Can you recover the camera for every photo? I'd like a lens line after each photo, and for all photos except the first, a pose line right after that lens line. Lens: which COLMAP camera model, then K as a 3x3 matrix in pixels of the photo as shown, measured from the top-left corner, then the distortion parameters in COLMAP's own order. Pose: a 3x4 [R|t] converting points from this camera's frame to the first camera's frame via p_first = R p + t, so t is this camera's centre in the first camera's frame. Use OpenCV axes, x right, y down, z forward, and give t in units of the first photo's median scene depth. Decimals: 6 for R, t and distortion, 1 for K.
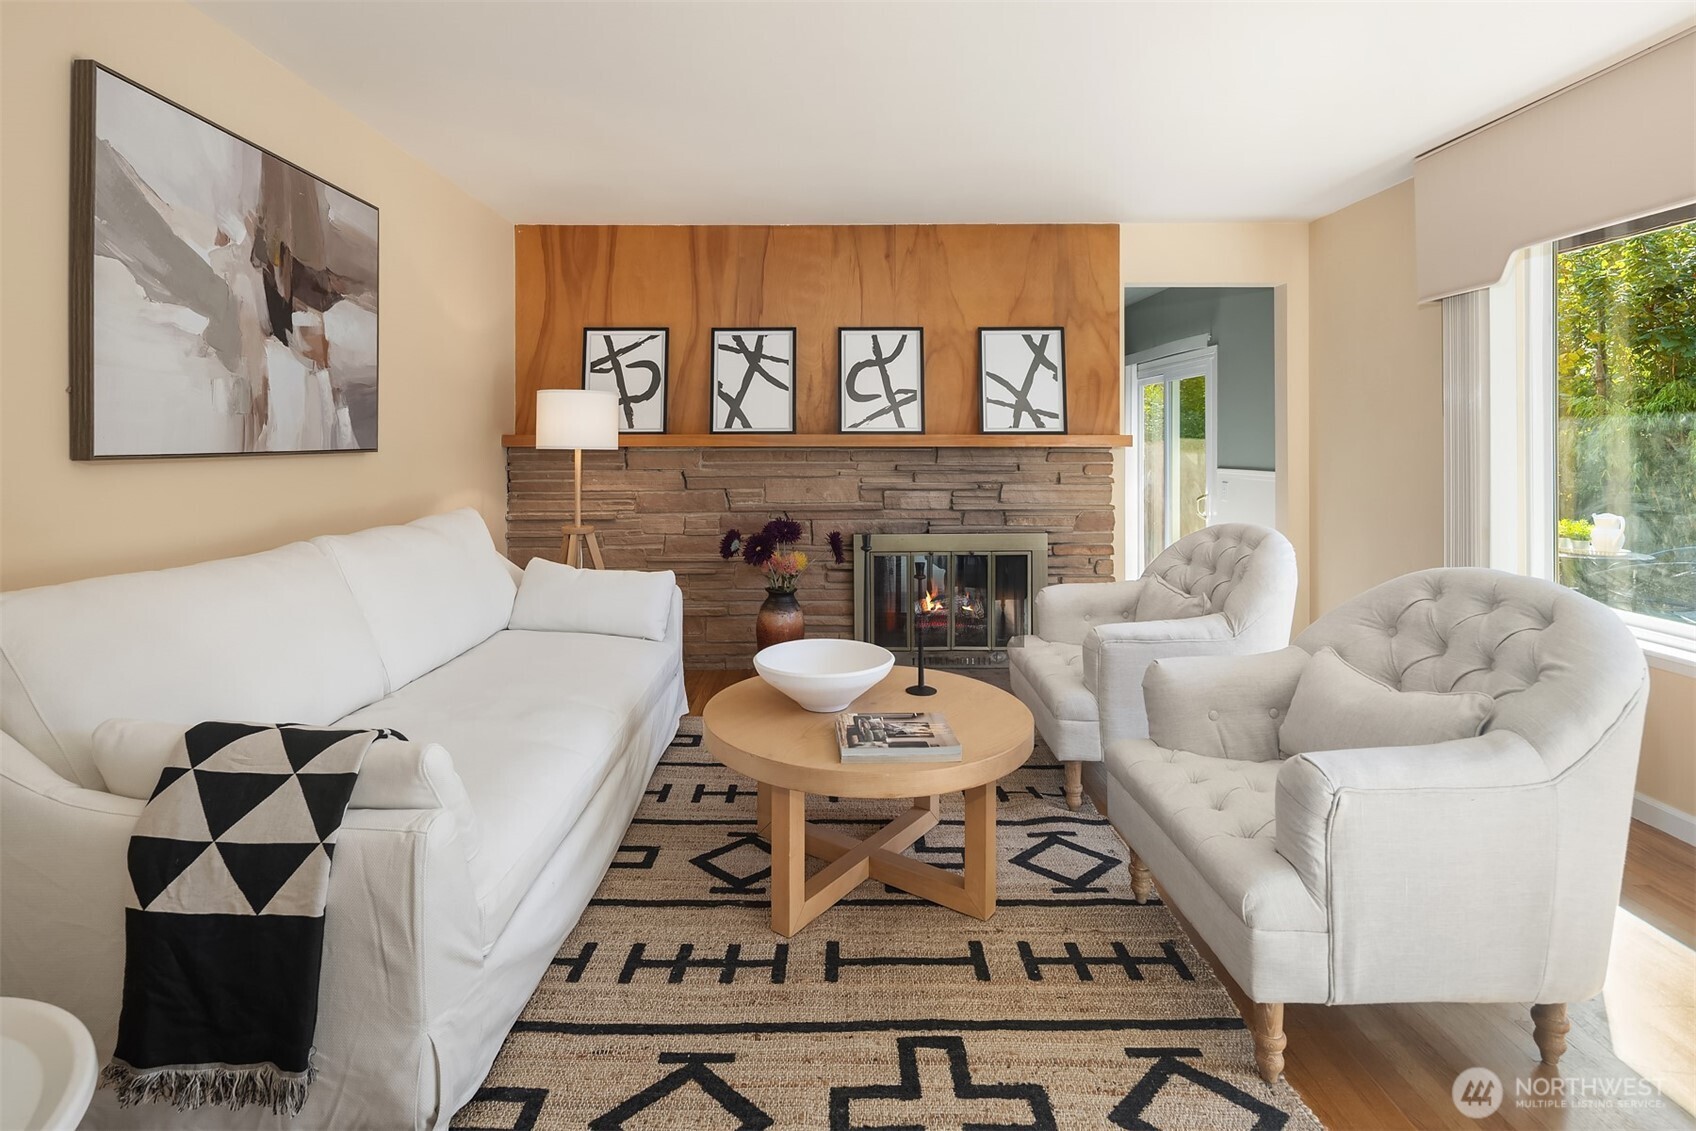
lens RADIAL K [[830.3, 0, 814.7], [0, 830.3, 438.8], [0, 0, 1]] dist [0.008609, -0.005983]
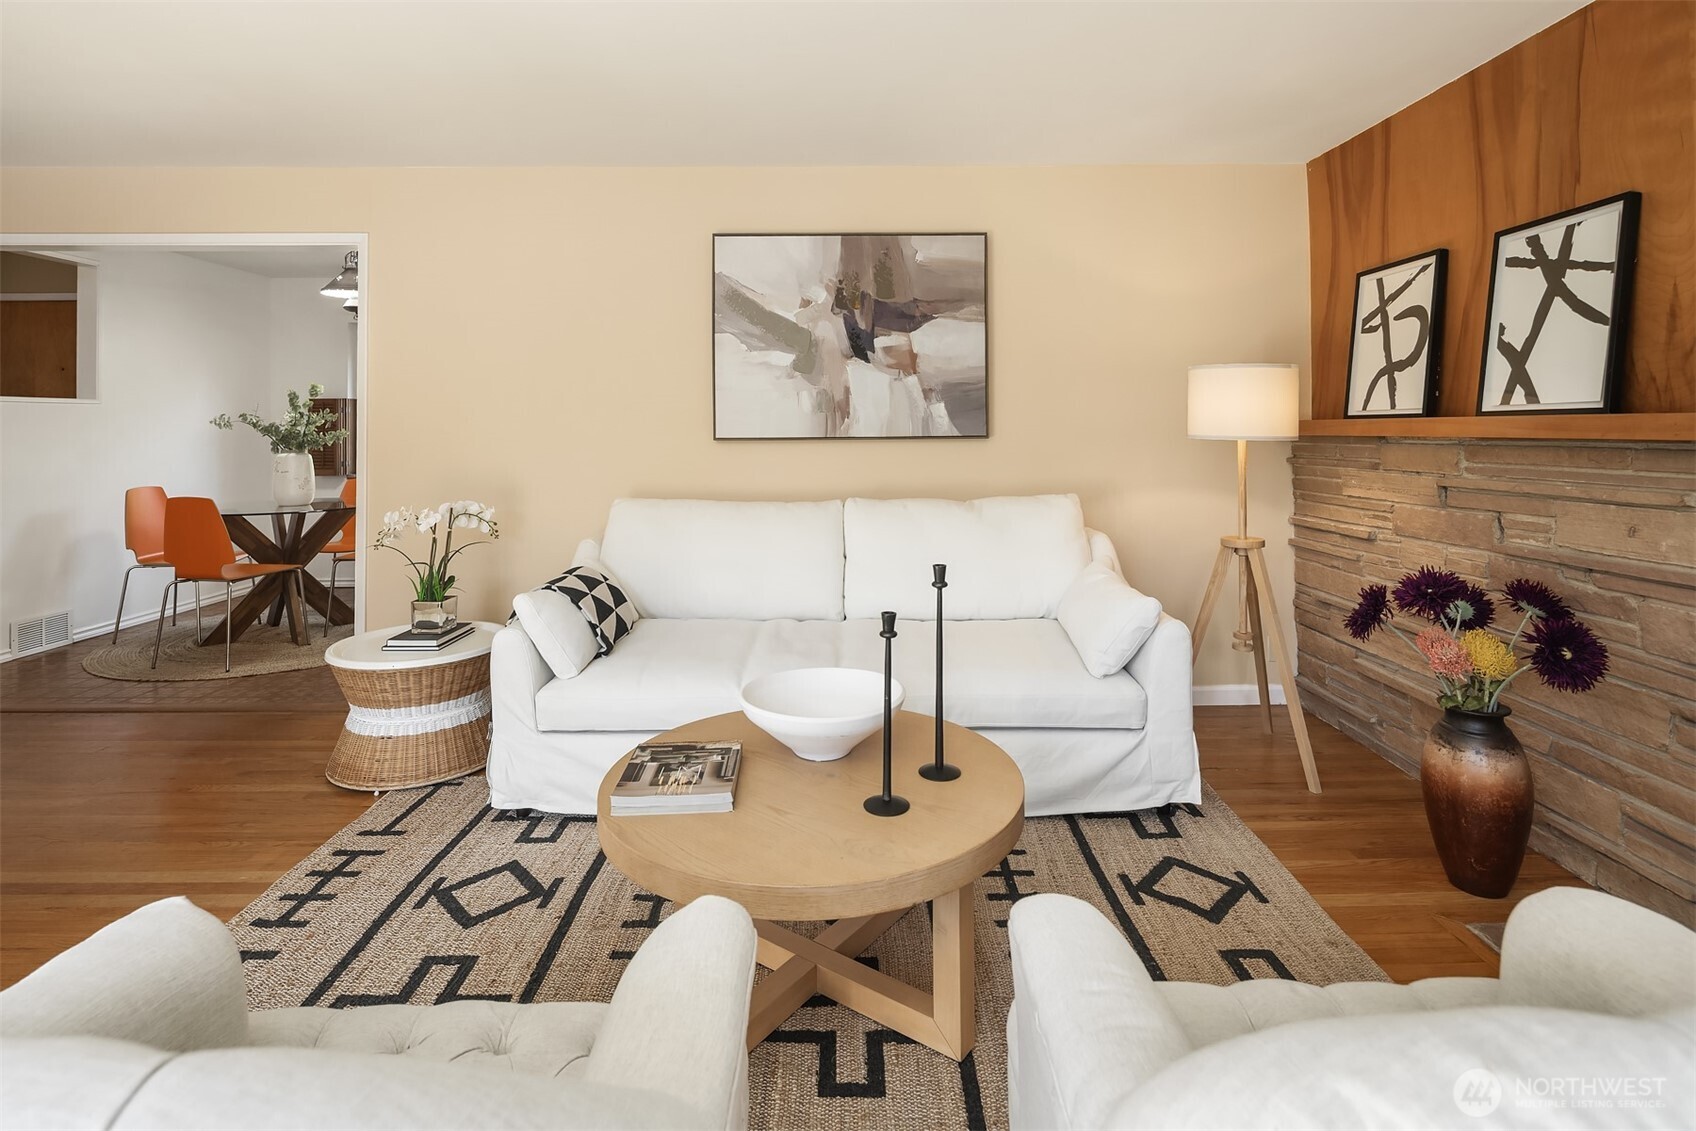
lens RADIAL K [[830.3, 0, 850.5], [0, 830.3, 416.8], [0, 0, 1]] dist [0.008609, -0.005983]
pose [[0.018272, -0.014216, -0.999732, 0.456546], [0.006449, 0.999880, -0.014100, 0.000353], [0.999812, -0.006190, 0.018362, 0.548583]]
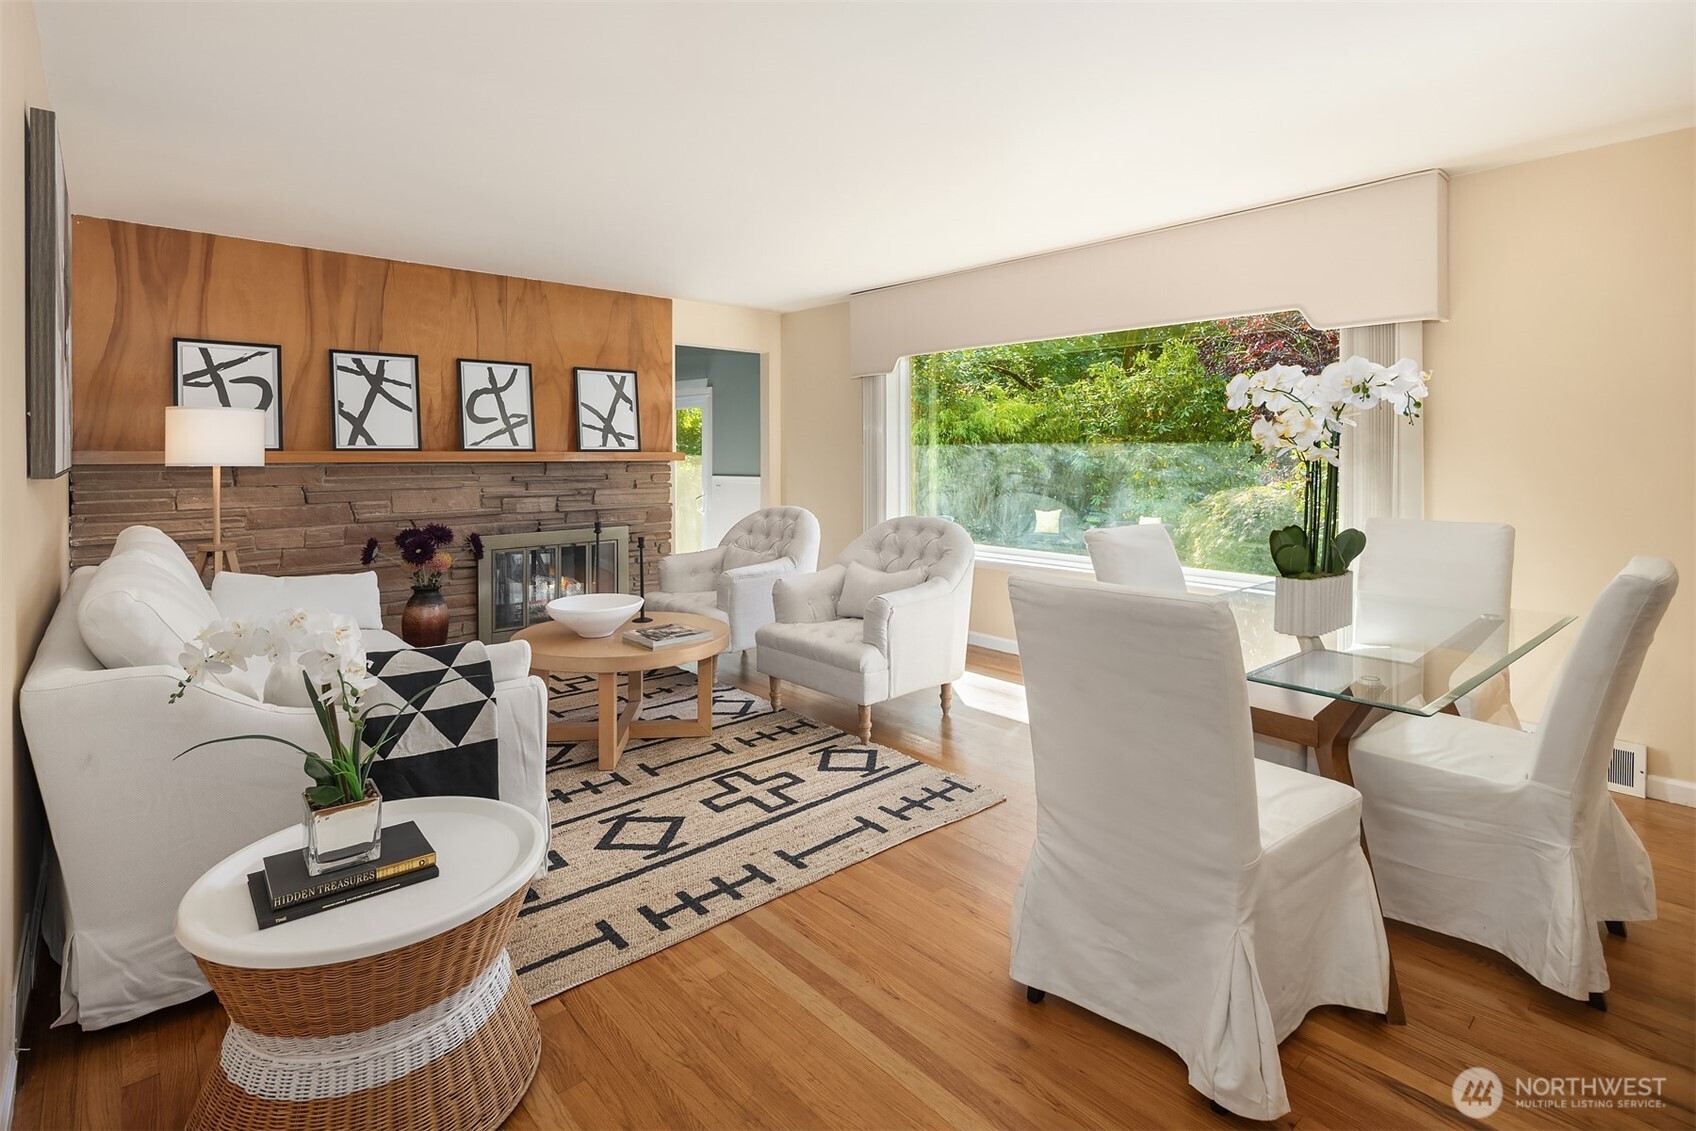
lens RADIAL K [[830.3, 0, 842.6], [0, 830.3, 464.6], [0, 0, 1]] dist [0.008609, -0.005983]
pose [[0.740226, -0.008820, 0.672300, -0.358951], [-0.001192, 0.999895, 0.014430, -0.004179], [-0.672357, -0.011483, 0.740138, -0.217529]]
